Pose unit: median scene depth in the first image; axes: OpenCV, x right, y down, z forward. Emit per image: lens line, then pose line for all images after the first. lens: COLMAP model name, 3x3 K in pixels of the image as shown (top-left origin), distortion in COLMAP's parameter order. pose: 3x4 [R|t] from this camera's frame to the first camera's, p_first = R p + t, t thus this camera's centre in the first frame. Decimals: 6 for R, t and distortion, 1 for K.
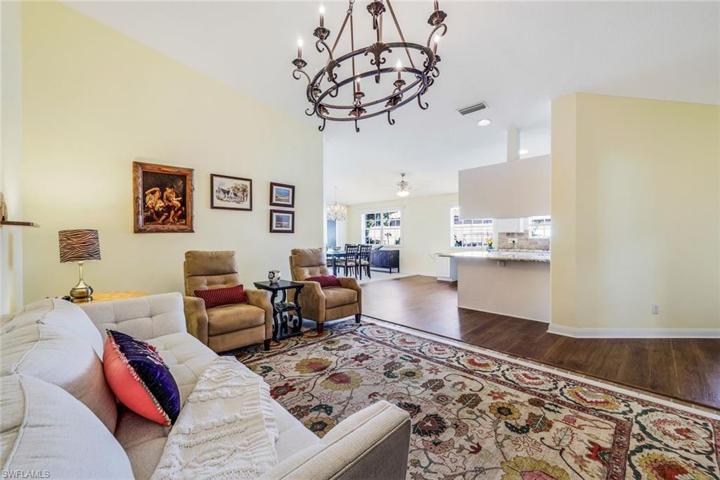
lens RADIAL K [[293.5, 0, 366.0], [0, 293.5, 238.5], [0, 0, 1]] dist [0.004346, 0.000240]
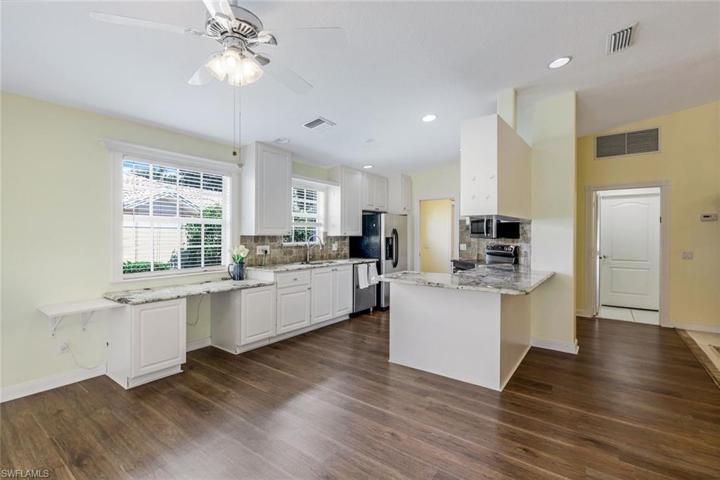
lens RADIAL K [[336.0, 0, 357.5], [0, 336.0, 238.6], [0, 0, 1]] dist [0.011637, 0.000136]
pose [[-0.125813, -0.004828, 0.992042, -0.497318], [0.004026, 0.999977, 0.005378, -0.050880], [-0.992046, 0.004671, -0.125791, 2.621657]]
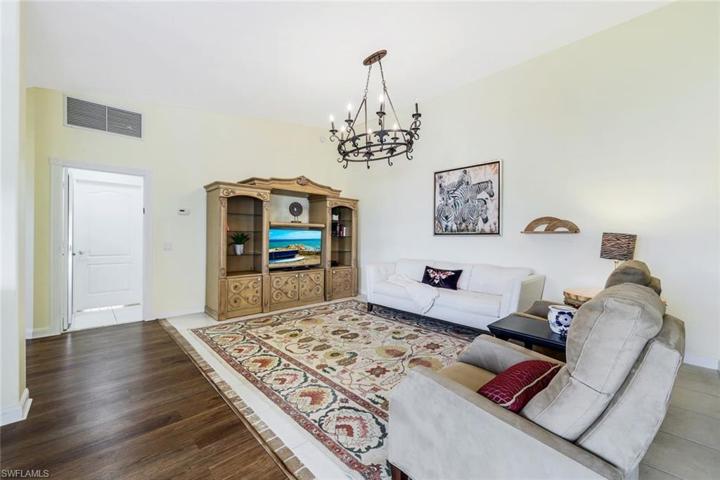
lens RADIAL K [[283.7, 0, 355.6], [0, 283.7, 238.6], [0, 0, 1]] dist [-0.002292, 0.000339]
pose [[-0.998827, -0.007707, 0.047810, 0.018112], [-0.007029, 0.999873, 0.014331, -0.016210], [-0.047914, 0.013978, -0.998754, 2.113909]]
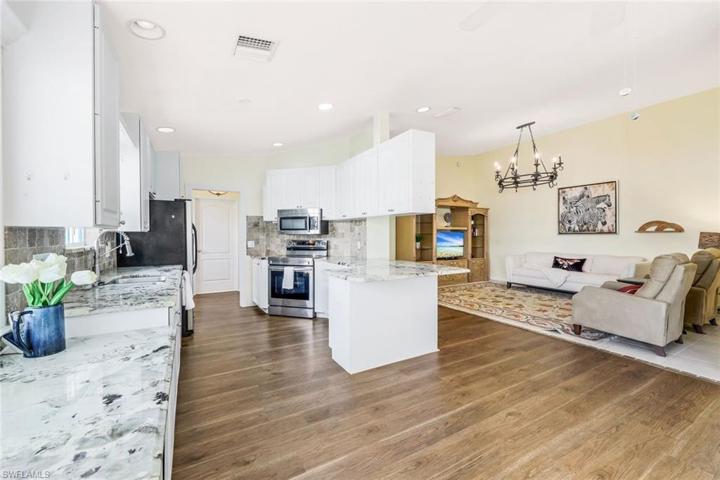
lens RADIAL K [[293.5, 0, 356.7], [0, 293.5, 238.5], [0, 0, 1]] dist [0.004346, 0.000240]
pose [[-0.960904, 0.002631, 0.276870, 0.675579], [0.007819, 0.999814, 0.017633, -0.042792], [-0.276772, 0.019109, -0.960746, 3.407262]]
